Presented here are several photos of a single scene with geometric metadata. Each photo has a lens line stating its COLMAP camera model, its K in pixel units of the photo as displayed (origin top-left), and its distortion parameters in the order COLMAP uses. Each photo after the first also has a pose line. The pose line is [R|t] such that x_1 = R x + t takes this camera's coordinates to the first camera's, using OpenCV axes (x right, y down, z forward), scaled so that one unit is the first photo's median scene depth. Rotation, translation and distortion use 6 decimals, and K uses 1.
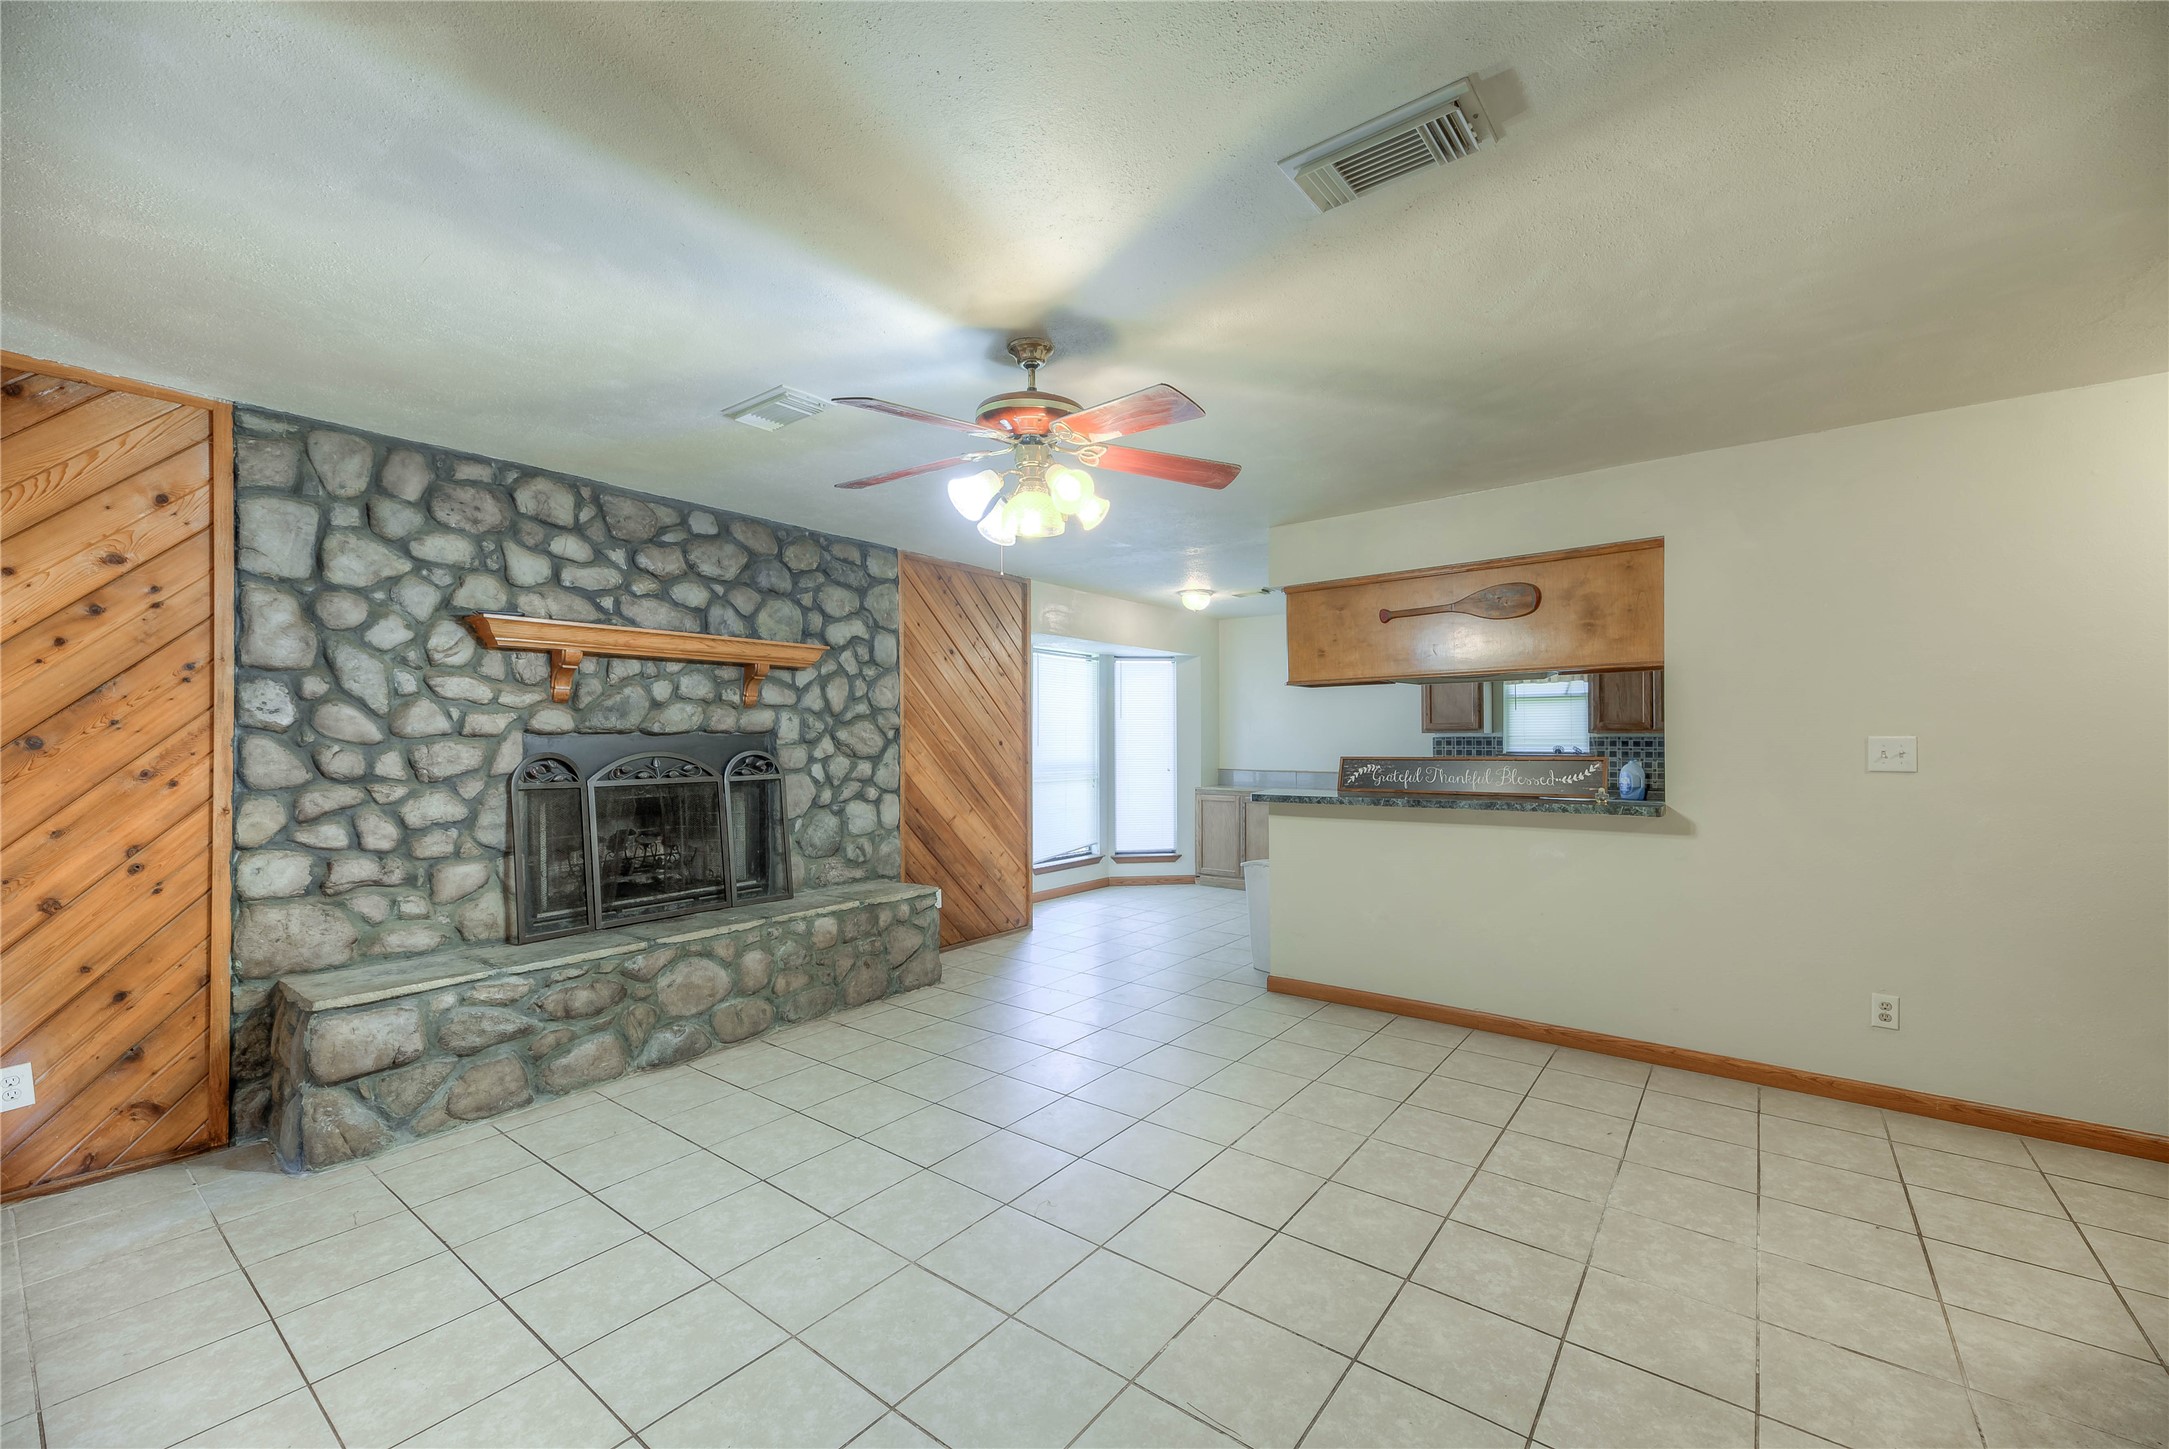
lens RADIAL K [[859.8, 0, 1119.3], [0, 859.8, 726.4], [0, 0, 1]] dist [0.001331, 0.000017]
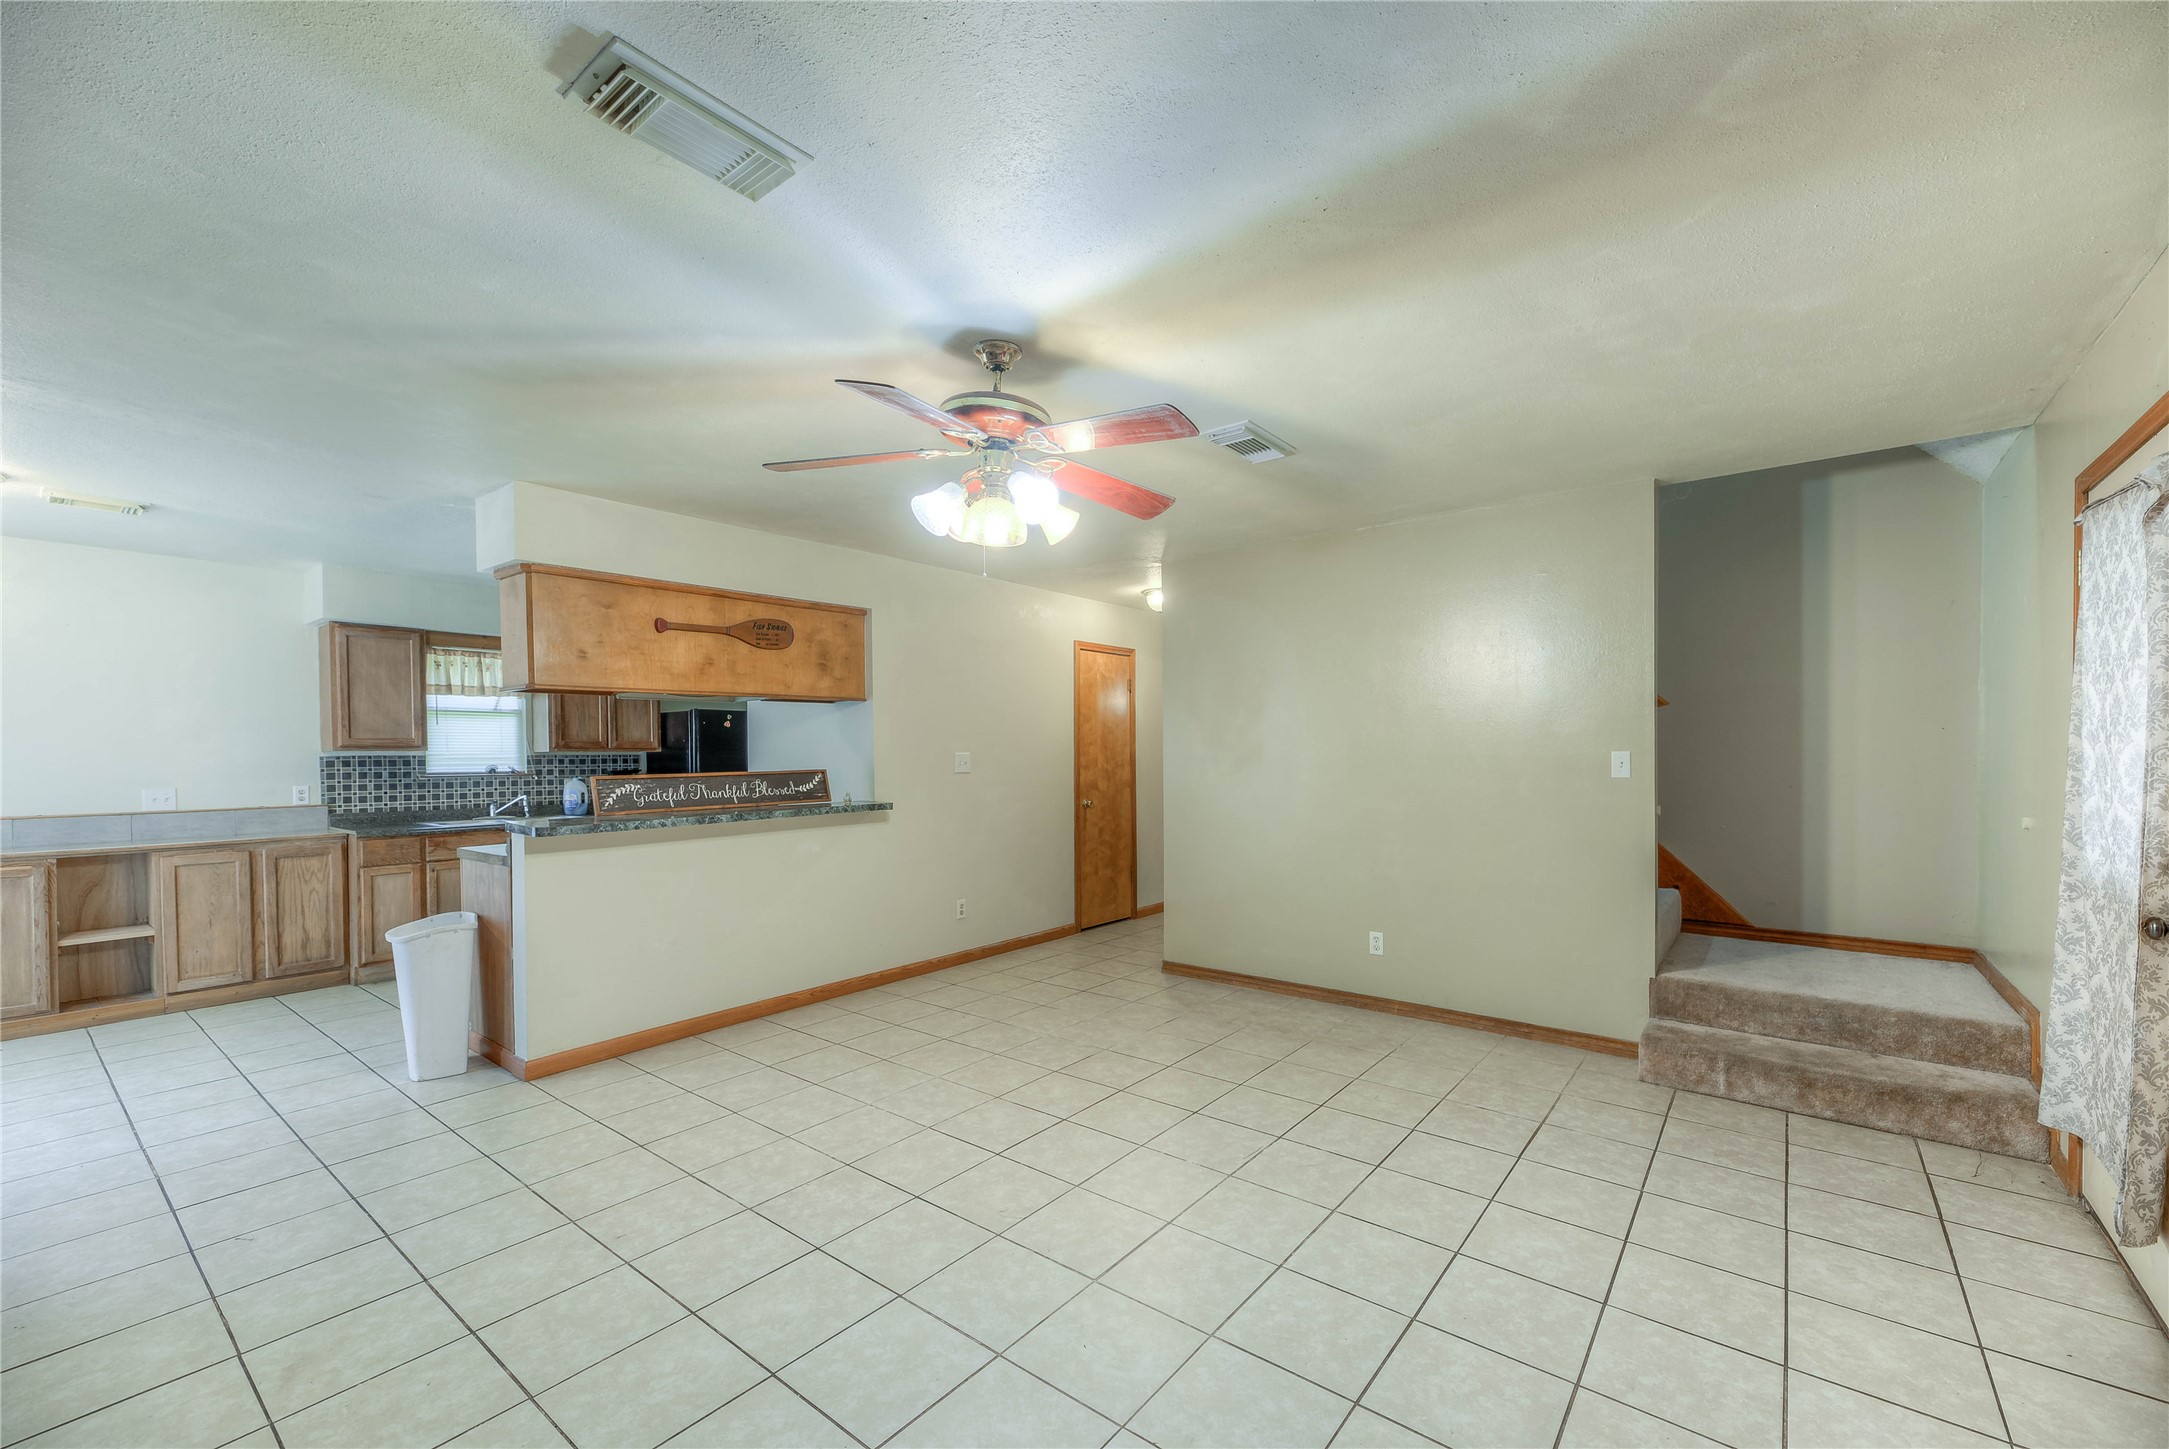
lens RADIAL K [[868.5, 0, 1083.1], [0, 868.5, 758.7], [0, 0, 1]] dist [0.000795, -0.000040]
pose [[0.031971, -0.004954, 0.999477, -0.724356], [-0.007329, 0.999960, 0.005190, 0.010740], [-0.999462, -0.007491, 0.031933, 0.580156]]
